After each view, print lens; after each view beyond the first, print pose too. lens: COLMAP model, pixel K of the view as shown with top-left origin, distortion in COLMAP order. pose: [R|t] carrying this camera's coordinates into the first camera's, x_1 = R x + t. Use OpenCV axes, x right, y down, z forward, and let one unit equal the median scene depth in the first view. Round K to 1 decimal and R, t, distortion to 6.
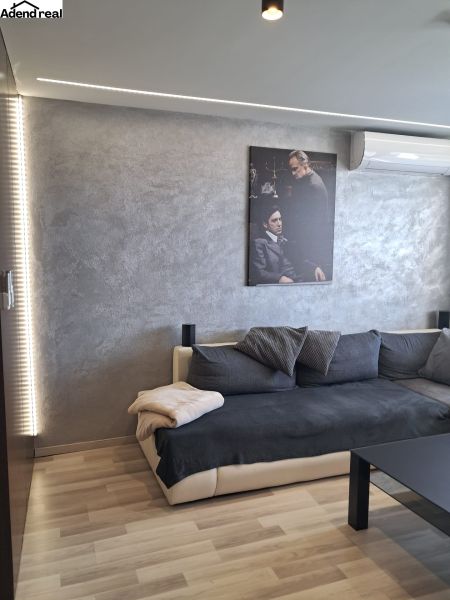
lens RADIAL K [[465.3, 0, 220.7], [0, 465.3, 301.6], [0, 0, 1]] dist [0.007170, -0.012639]
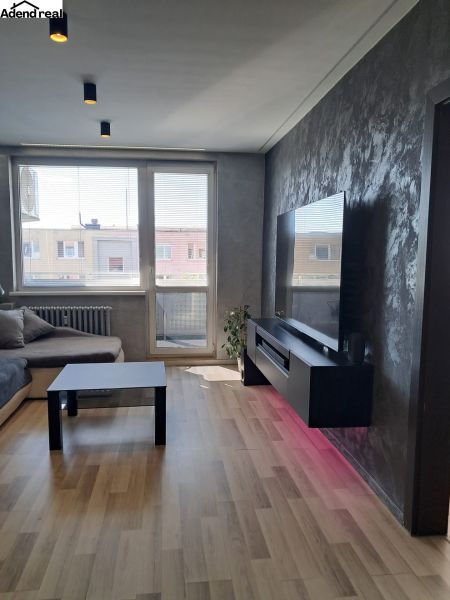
lens RADIAL K [[462.5, 0, 212.3], [0, 462.5, 298.8], [0, 0, 1]] dist [0.001079, -0.011230]
pose [[0.229514, -0.096367, 0.968523, -0.492683], [0.094840, 0.992565, 0.076285, 0.012993], [-0.968674, 0.074346, 0.236947, 0.158693]]
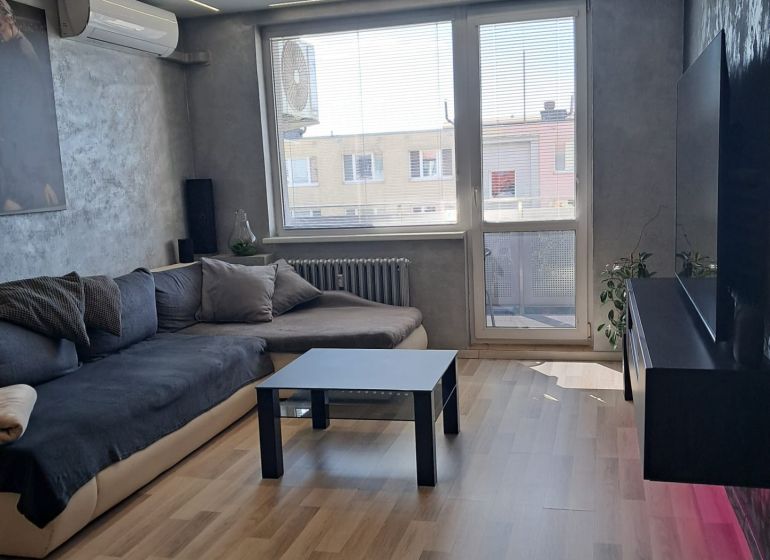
lens RADIAL K [[796.8, 0, 377.6], [0, 796.8, 282.0], [0, 0, 1]] dist [0.012790, -0.019997]
pose [[0.572128, -0.142011, 0.807776, -0.436829], [0.132570, 0.987957, 0.079791, 0.031138], [-0.809379, 0.061436, 0.584064, -0.003990]]
